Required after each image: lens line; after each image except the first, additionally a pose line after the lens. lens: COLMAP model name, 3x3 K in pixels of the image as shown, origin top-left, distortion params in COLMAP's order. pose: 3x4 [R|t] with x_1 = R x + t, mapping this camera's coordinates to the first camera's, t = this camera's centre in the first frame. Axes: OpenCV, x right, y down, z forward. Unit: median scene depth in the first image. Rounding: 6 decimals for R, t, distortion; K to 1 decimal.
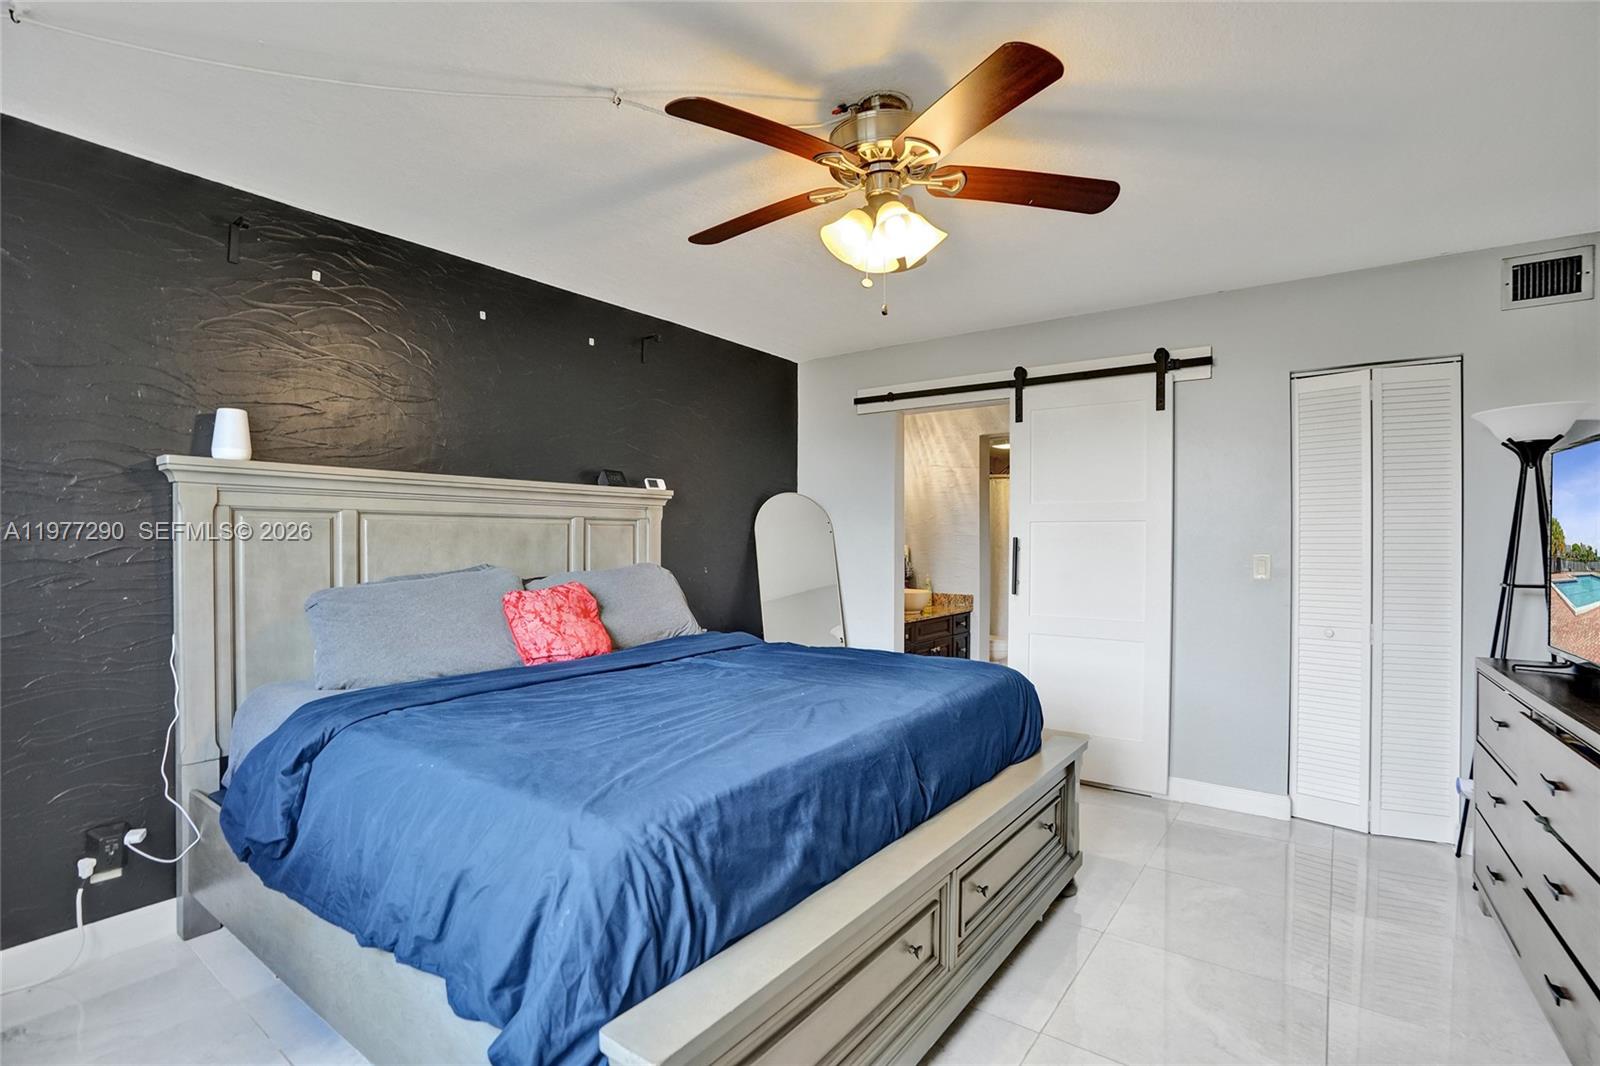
lens RADIAL K [[760.8, 0, 798.9], [0, 760.8, 539.1], [0, 0, 1]] dist [-0.041407, 0.000399]
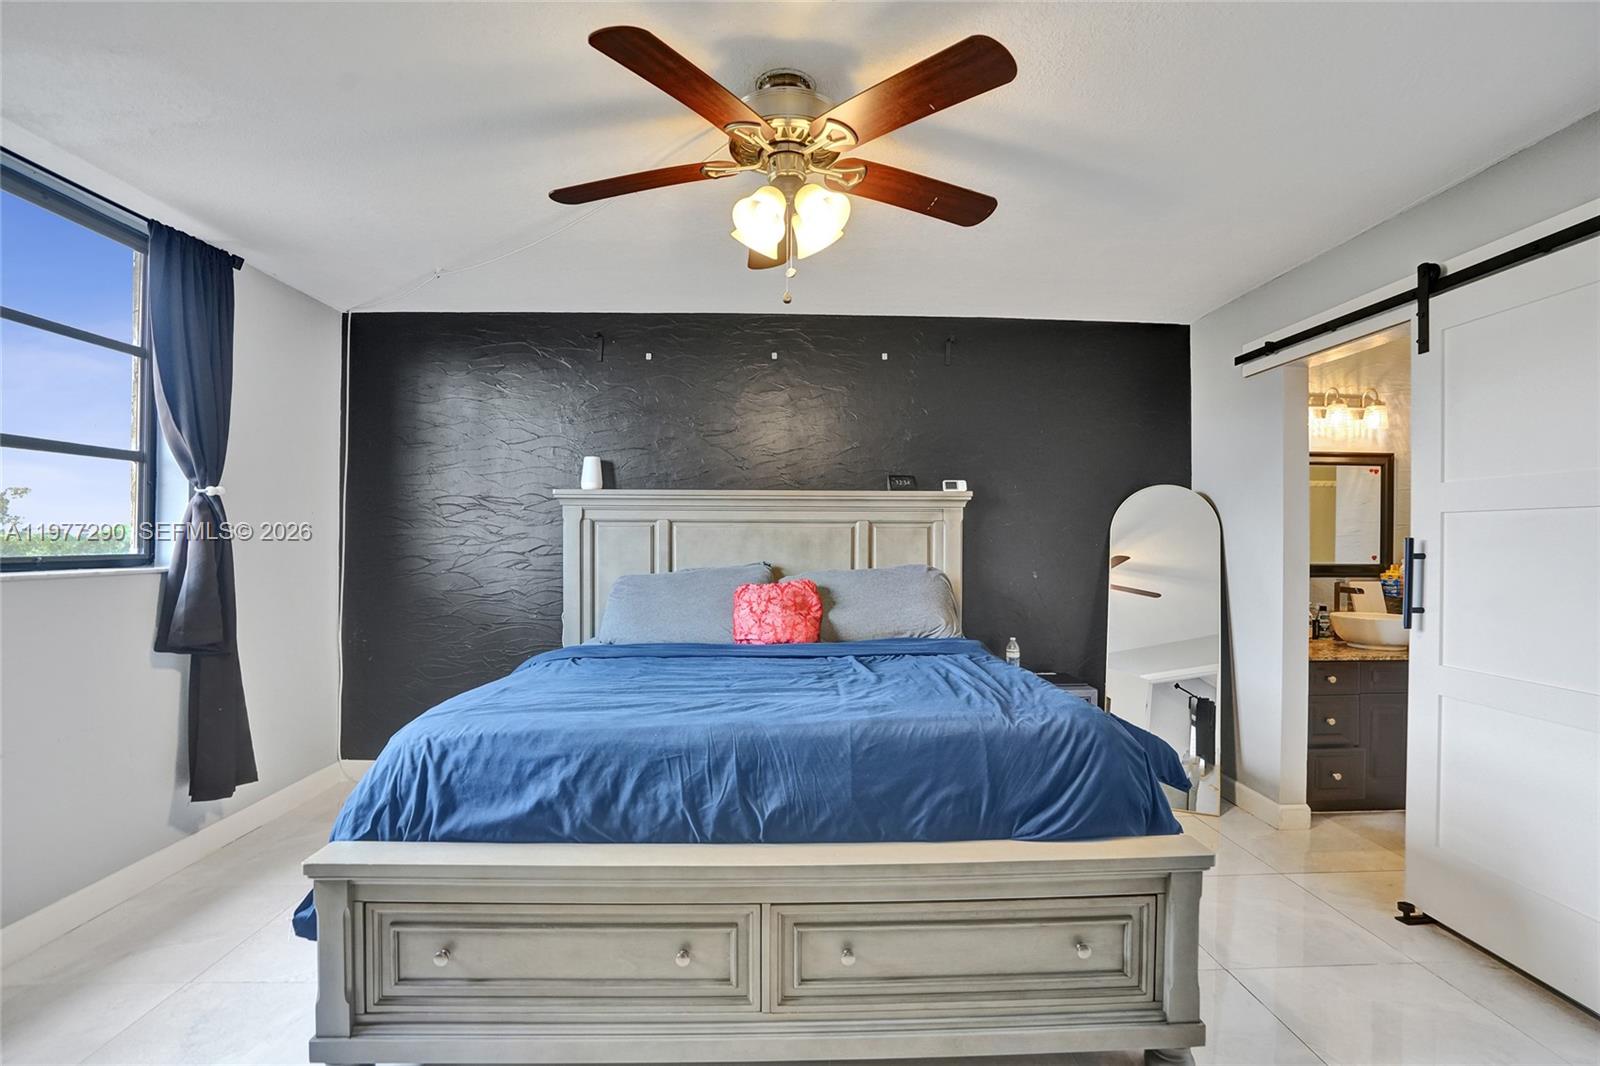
lens RADIAL K [[760.8, 0, 798.9], [0, 760.8, 539.1], [0, 0, 1]] dist [-0.041407, 0.000399]
pose [[0.619267, -0.003899, -0.785171, 0.534460], [-0.001730, 0.999978, -0.006330, 0.004306], [0.785178, 0.005278, 0.619247, 0.262972]]
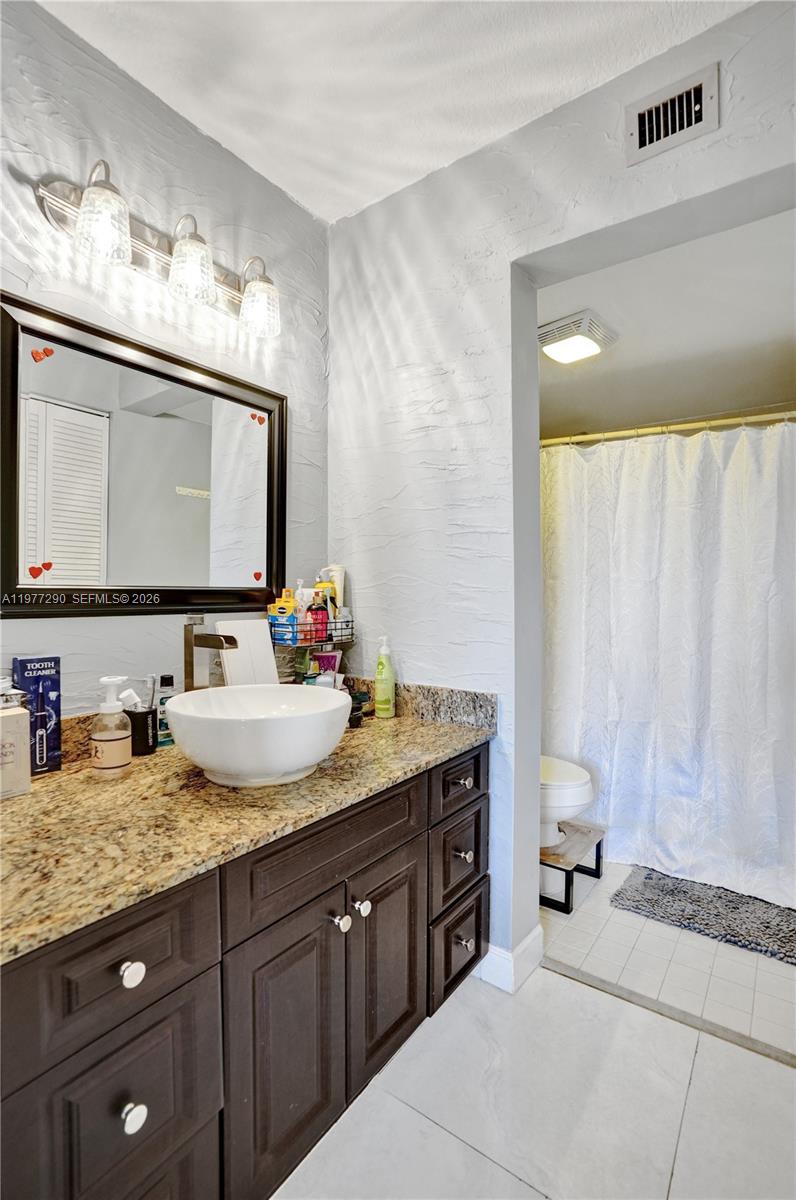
lens RADIAL K [[570.6, 0, 398.0], [0, 570.6, 600.0], [0, 0, 1]] dist [-0.041407, 0.000399]
pose [[0.999825, -0.004373, 0.018162, 0.292135], [0.004251, 0.999968, 0.006788, 0.042358], [-0.018191, -0.006710, 0.999812, 1.197189]]
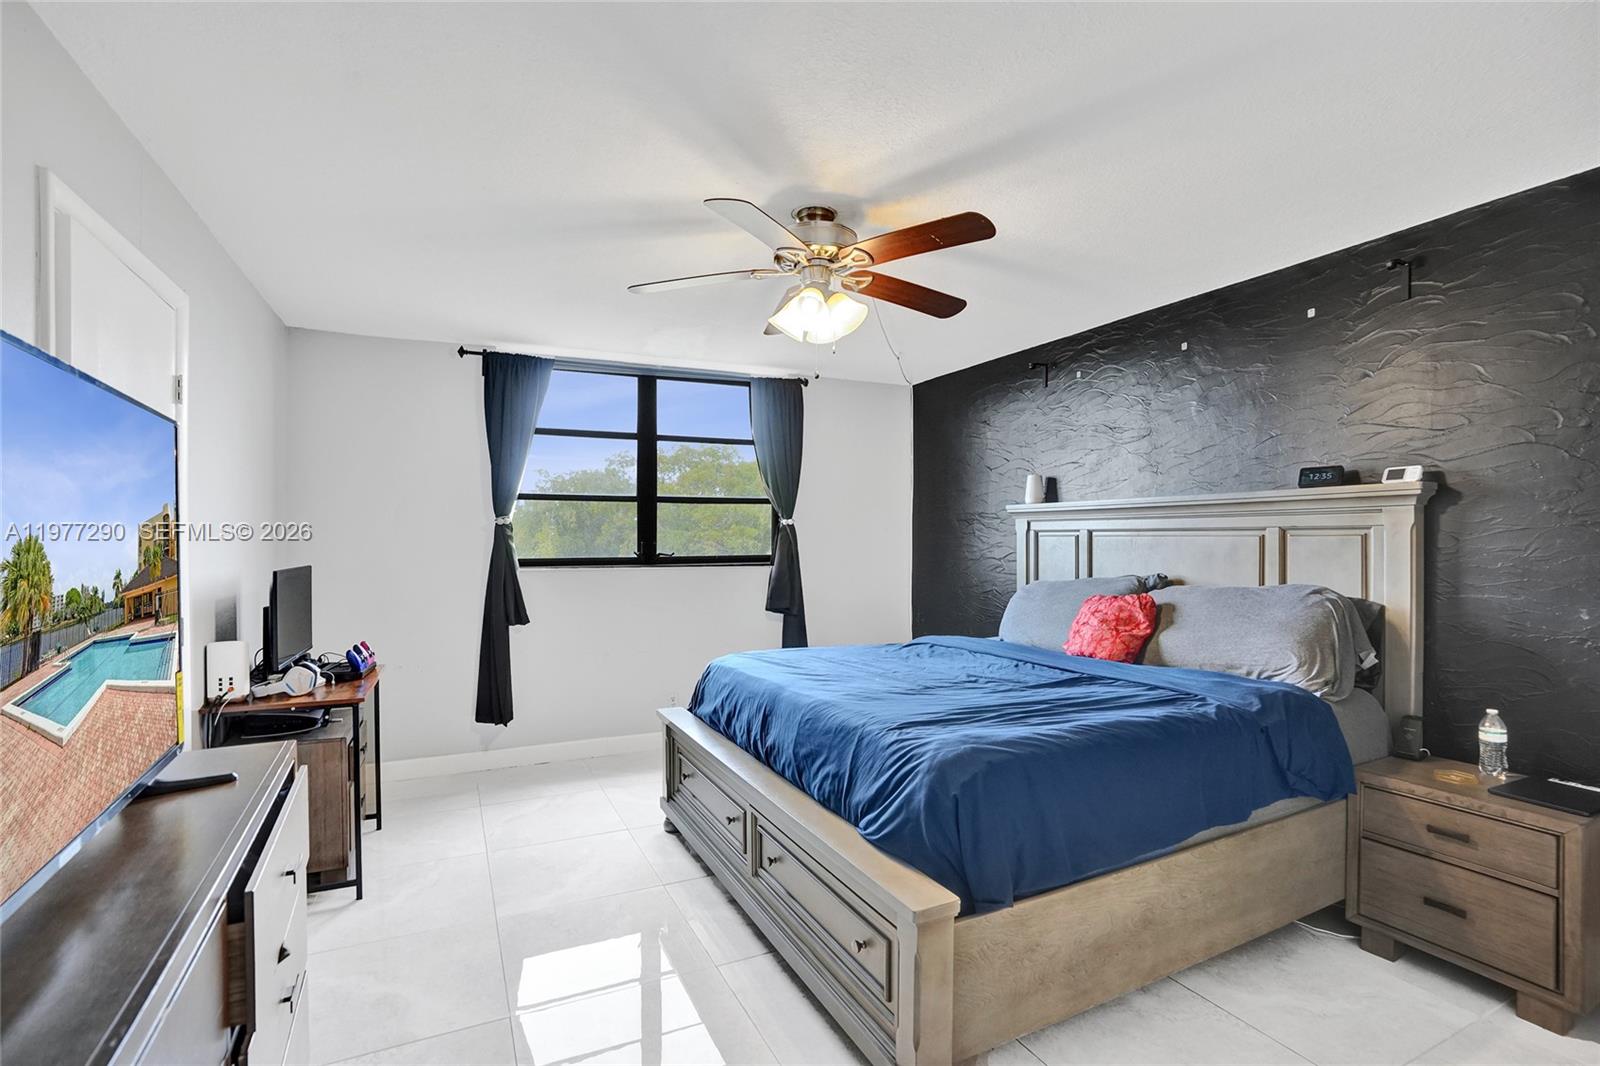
lens RADIAL K [[743.6, 0, 791.7], [0, 743.6, 536.1], [0, 0, 1]] dist [-0.044413, 0.020556]
pose [[-0.469953, -0.006574, -0.882667, 0.751047], [-0.001696, 0.999977, -0.006545, -0.013330], [0.882690, -0.001579, -0.469954, 0.949805]]
